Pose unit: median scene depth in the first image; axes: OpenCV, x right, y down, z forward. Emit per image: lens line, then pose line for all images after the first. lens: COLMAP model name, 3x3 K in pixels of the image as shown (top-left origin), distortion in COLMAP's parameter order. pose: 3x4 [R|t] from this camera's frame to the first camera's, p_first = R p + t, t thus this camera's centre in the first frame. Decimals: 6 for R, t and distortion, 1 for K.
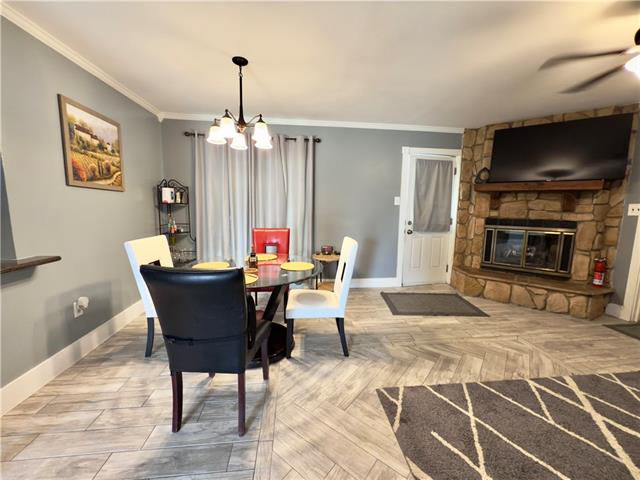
lens RADIAL K [[255.1, 0, 320.6], [0, 255.1, 239.3], [0, 0, 1]] dist [0.001162, 0.000145]
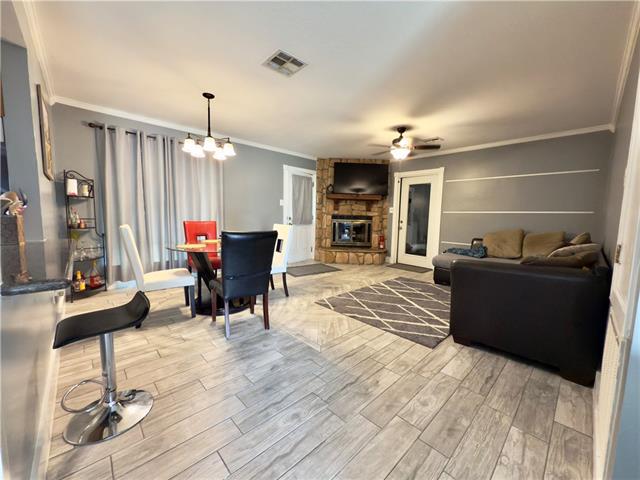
lens RADIAL K [[255.1, 0, 320.6], [0, 255.1, 239.3], [0, 0, 1]] dist [0.001162, 0.000145]
pose [[0.796935, -0.052156, 0.601809, -0.453135], [0.063784, 0.997962, 0.002024, 0.072457], [-0.600687, 0.036772, 0.798638, -0.281159]]
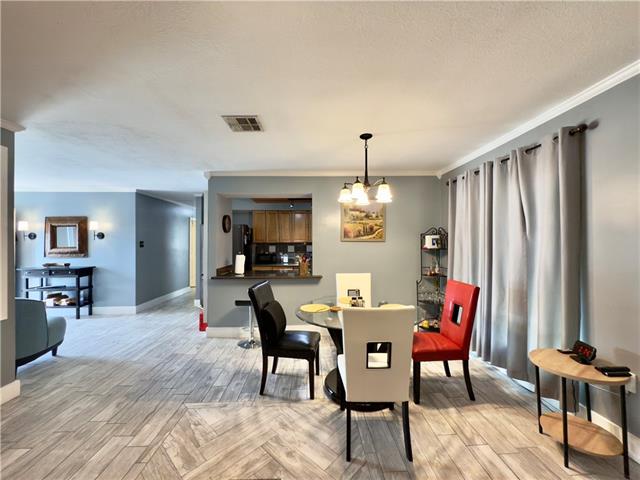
lens RADIAL K [[255.1, 0, 320.6], [0, 255.1, 239.3], [0, 0, 1]] dist [0.001162, 0.000145]
pose [[-0.068445, -0.028303, -0.997253, 0.579344], [-0.118212, 0.992786, -0.020063, -0.103241], [0.990627, 0.116514, -0.071297, 0.599334]]
